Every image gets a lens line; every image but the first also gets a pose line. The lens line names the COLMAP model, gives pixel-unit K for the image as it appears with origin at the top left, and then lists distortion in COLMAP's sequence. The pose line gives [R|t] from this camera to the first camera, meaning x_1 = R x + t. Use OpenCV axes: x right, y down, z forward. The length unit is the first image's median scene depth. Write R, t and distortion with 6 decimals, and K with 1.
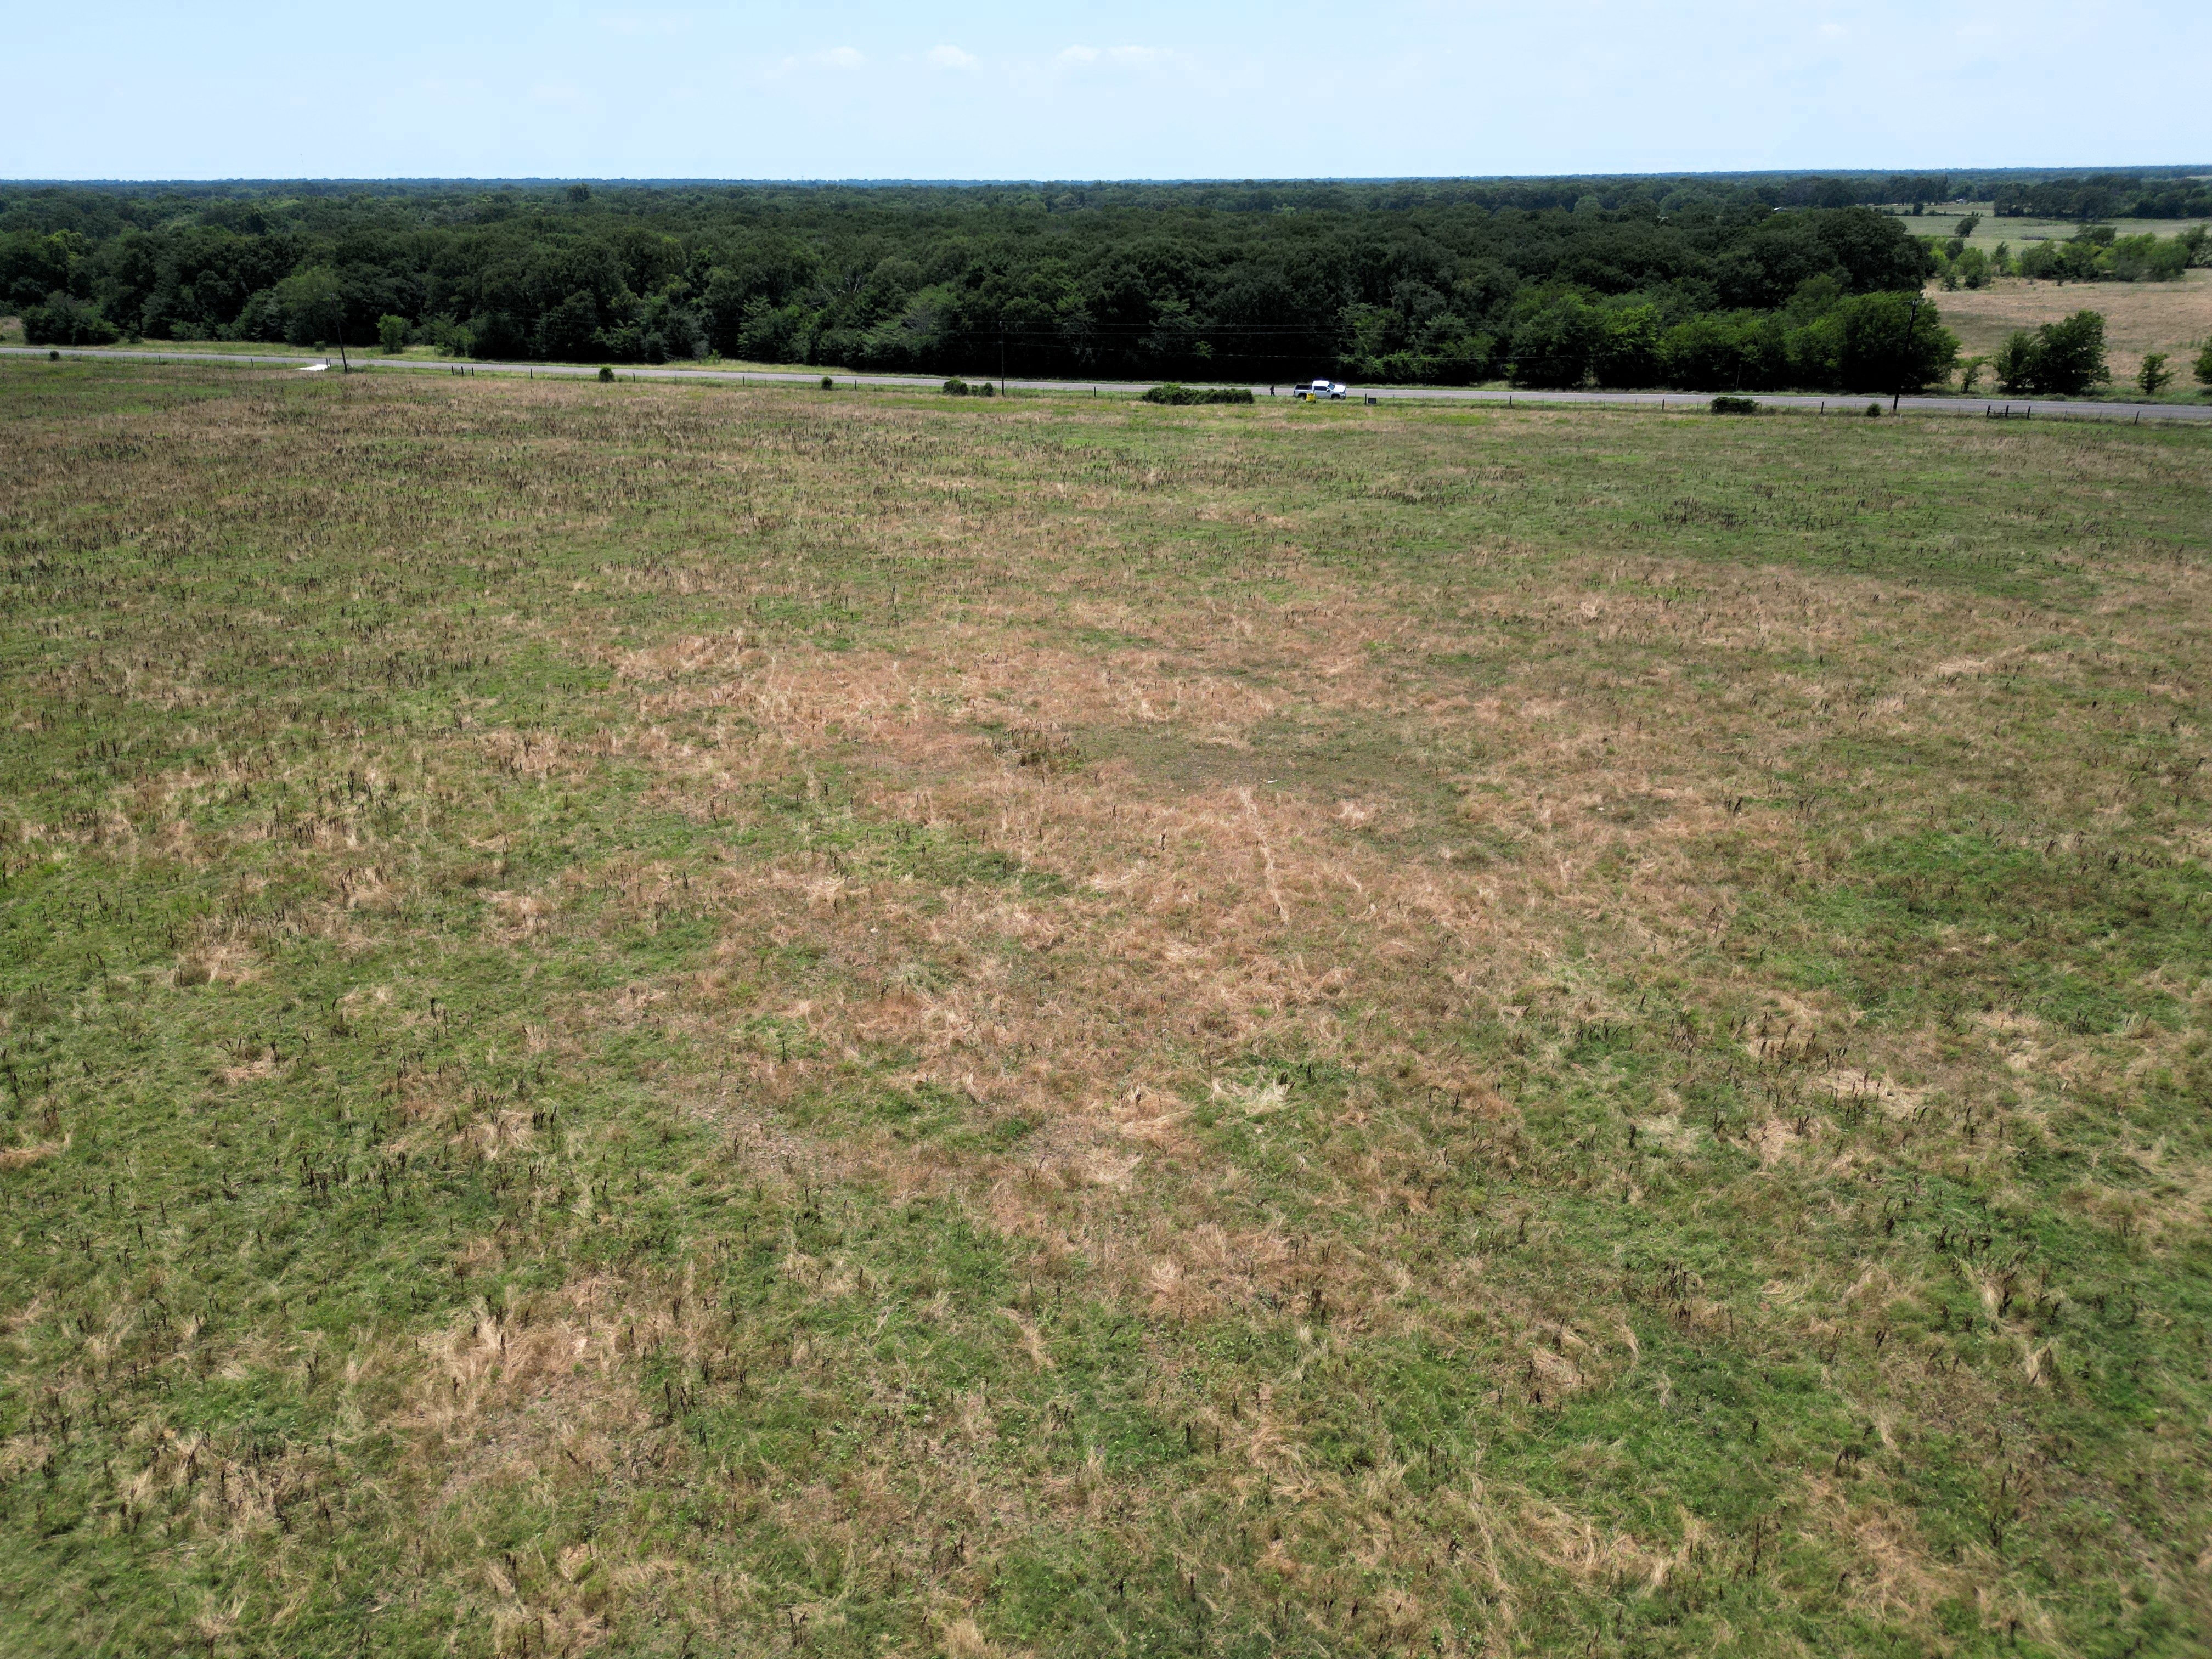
lens RADIAL K [[1529.7, 0, 1098.7], [0, 1529.7, 827.1], [0, 0, 1]] dist [0.010136, -0.020699]
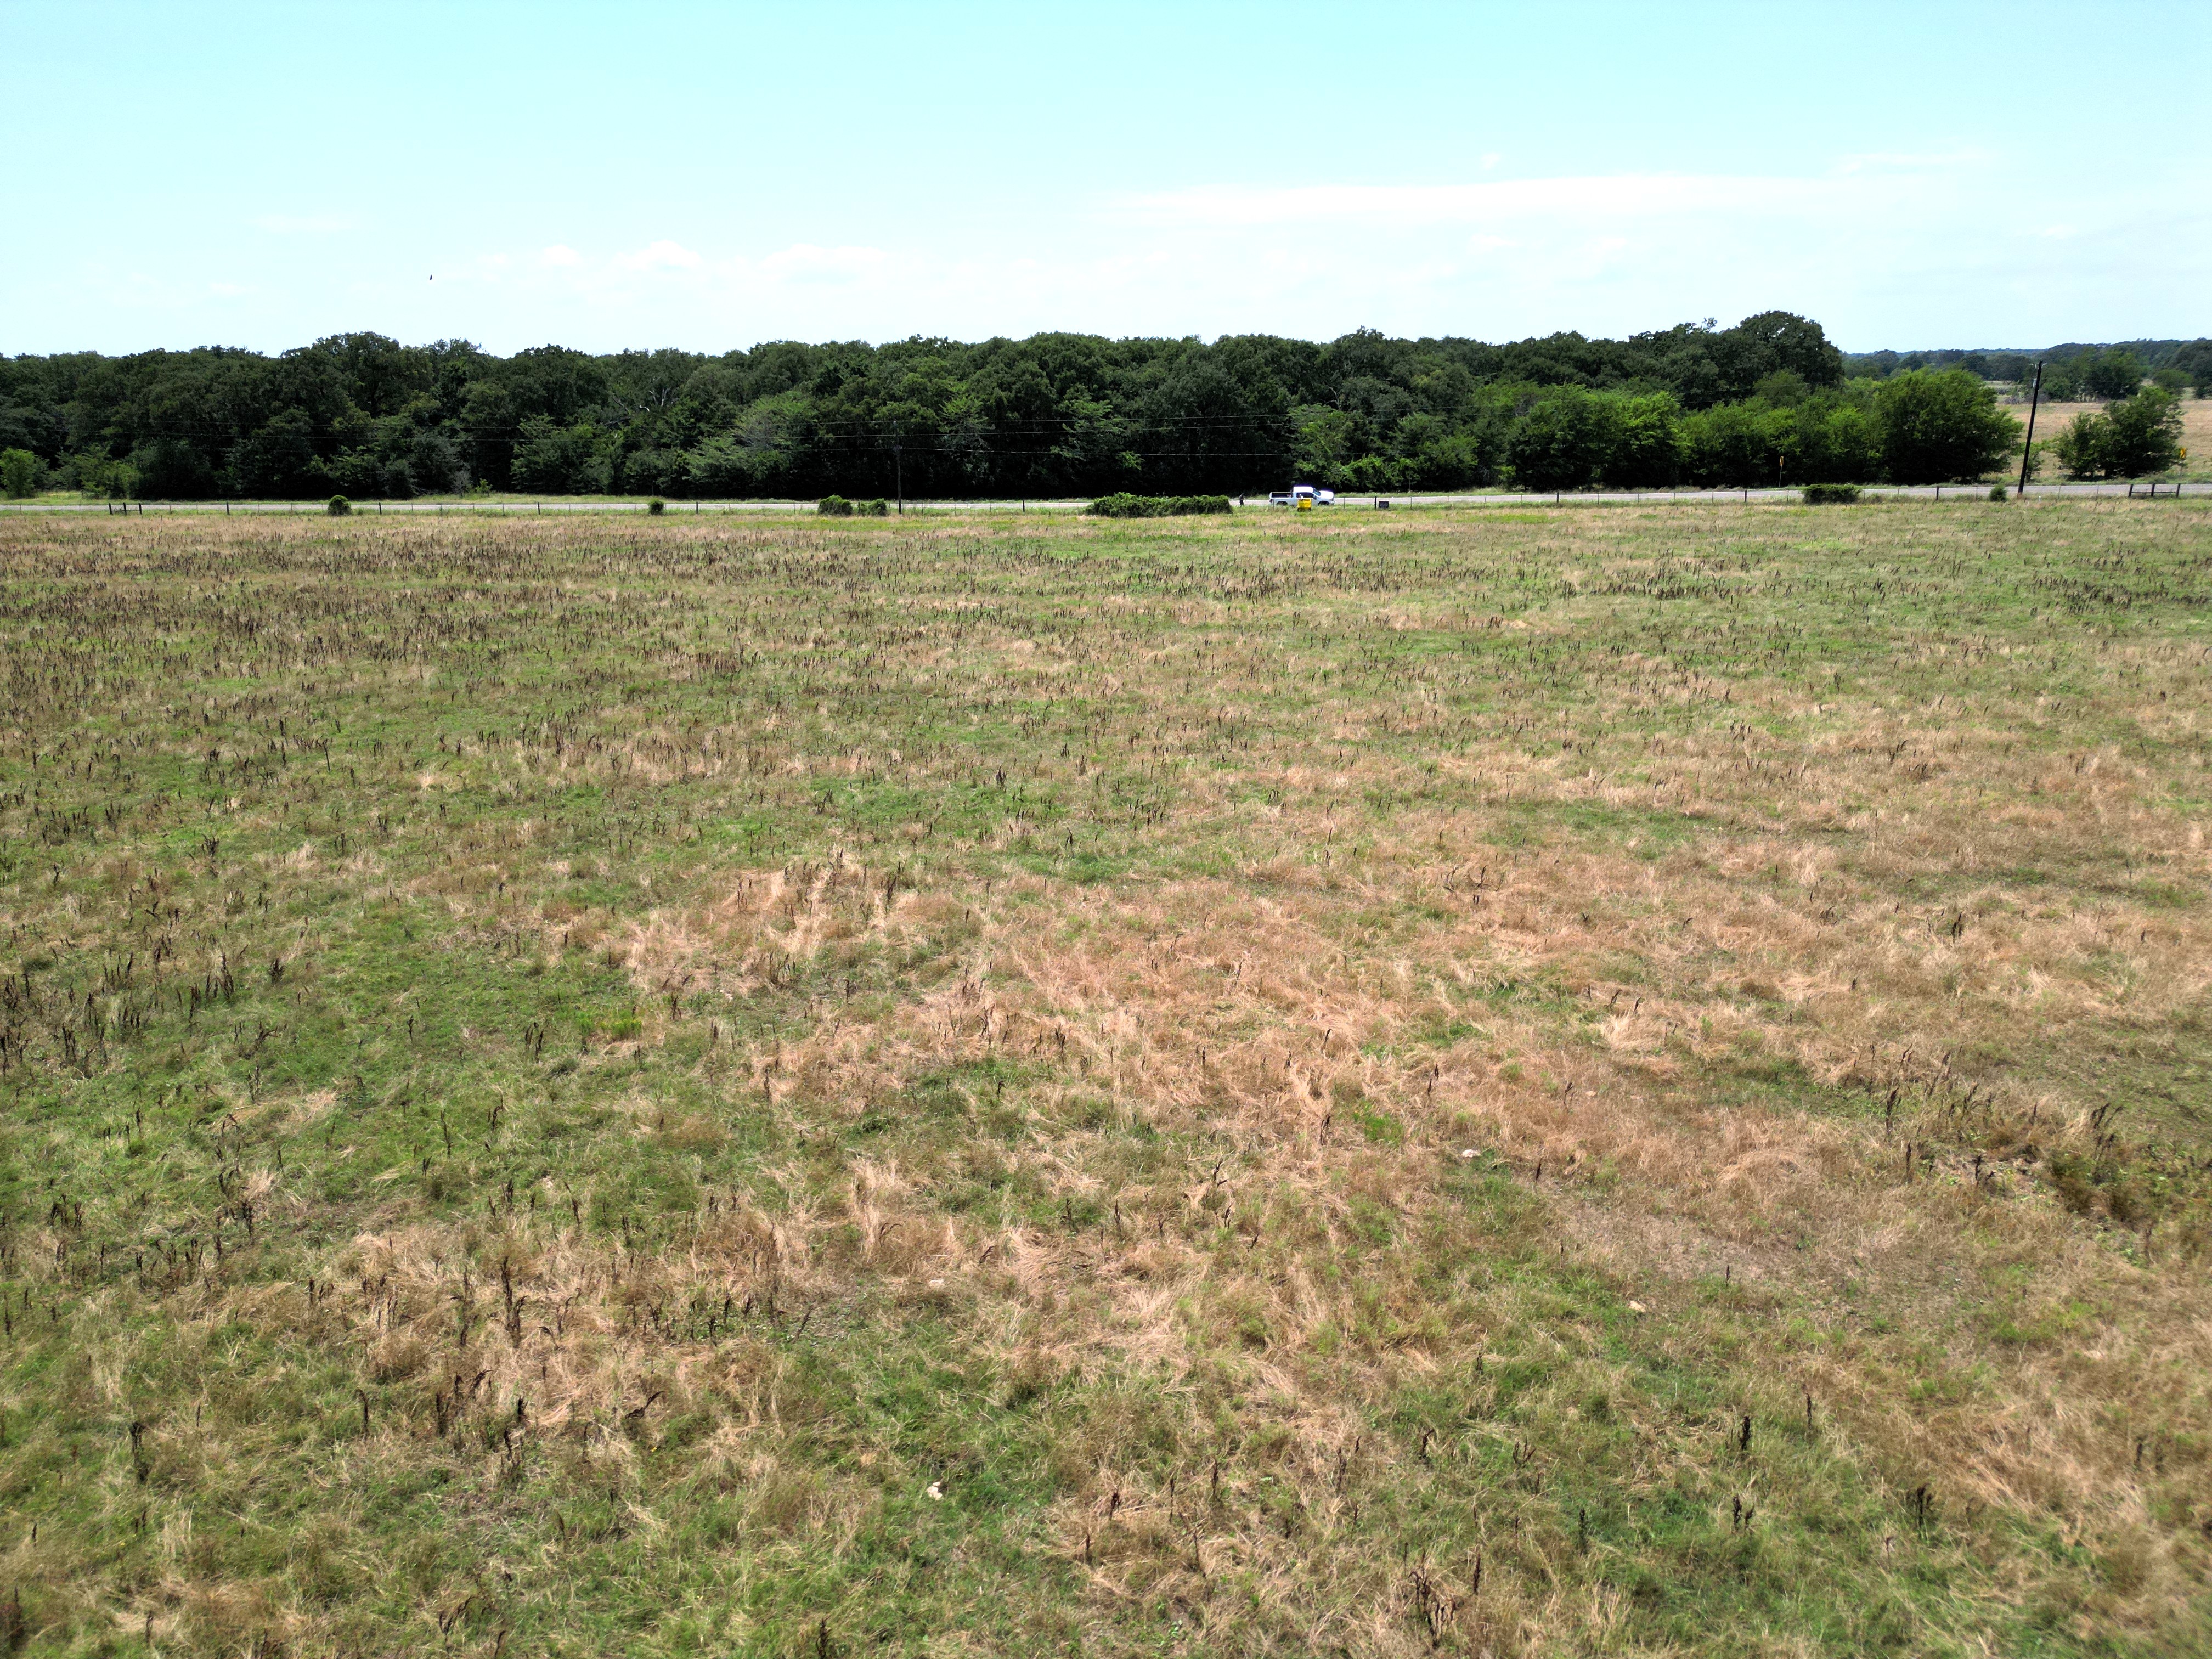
lens RADIAL K [[1529.7, 0, 1117.4], [0, 1529.7, 831.5], [0, 0, 1]] dist [0.010136, -0.020699]
pose [[0.979915, -0.060971, 0.189867, -0.105324], [0.081052, 0.991696, -0.099853, -0.035568], [-0.182202, 0.113236, 0.976719, 0.230711]]
